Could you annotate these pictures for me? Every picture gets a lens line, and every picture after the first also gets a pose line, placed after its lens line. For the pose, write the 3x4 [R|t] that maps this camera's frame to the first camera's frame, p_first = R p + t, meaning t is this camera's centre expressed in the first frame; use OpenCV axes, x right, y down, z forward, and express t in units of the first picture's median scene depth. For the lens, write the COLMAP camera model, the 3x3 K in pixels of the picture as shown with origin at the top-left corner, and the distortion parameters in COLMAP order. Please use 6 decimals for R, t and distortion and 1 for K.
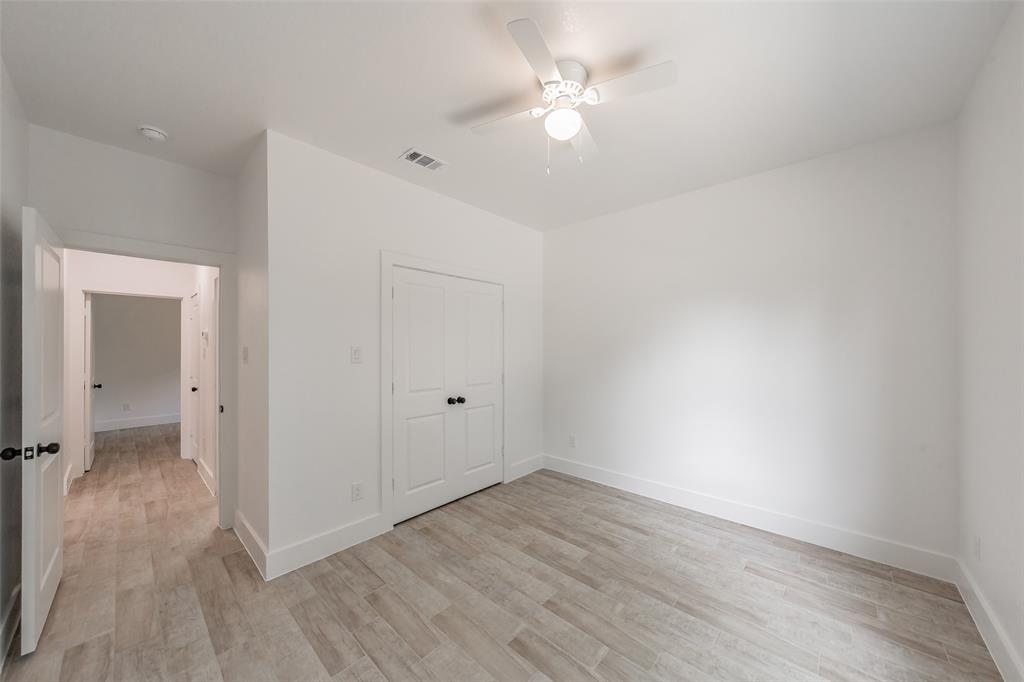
lens RADIAL K [[365.5, 0, 514.0], [0, 365.5, 345.0], [0, 0, 1]] dist [0.002565, 0.000209]
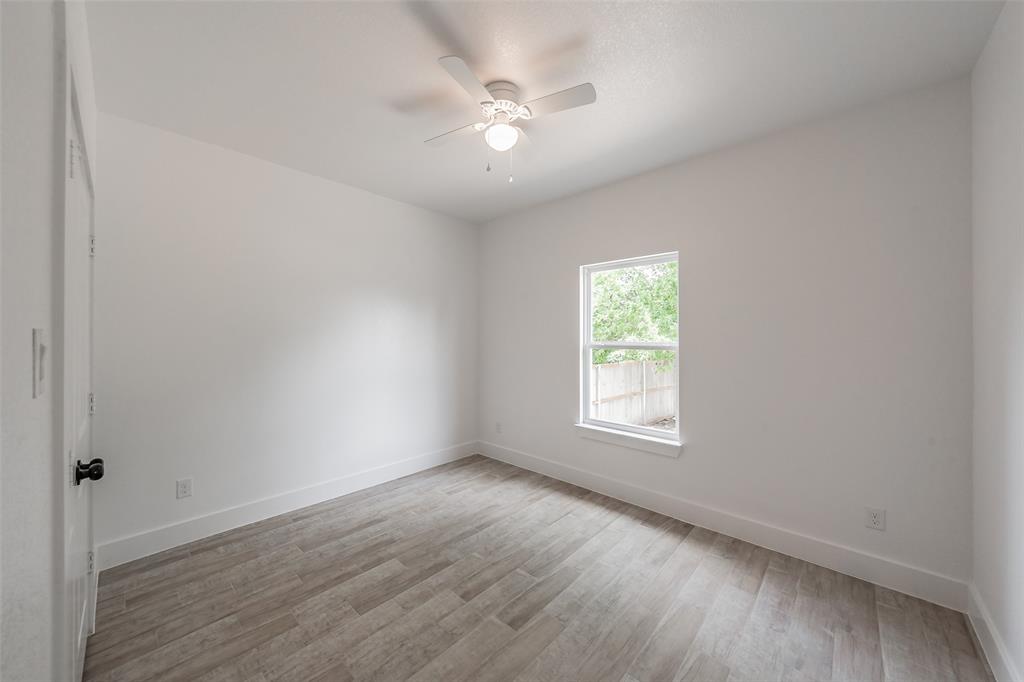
lens RADIAL K [[365.5, 0, 514.4], [0, 365.5, 338.1], [0, 0, 1]] dist [0.002565, 0.000209]
pose [[0.002969, -0.002502, 0.999992, -0.696078], [-0.006871, 0.999973, 0.002522, 0.009989], [-0.999972, -0.006879, 0.002952, 0.688640]]
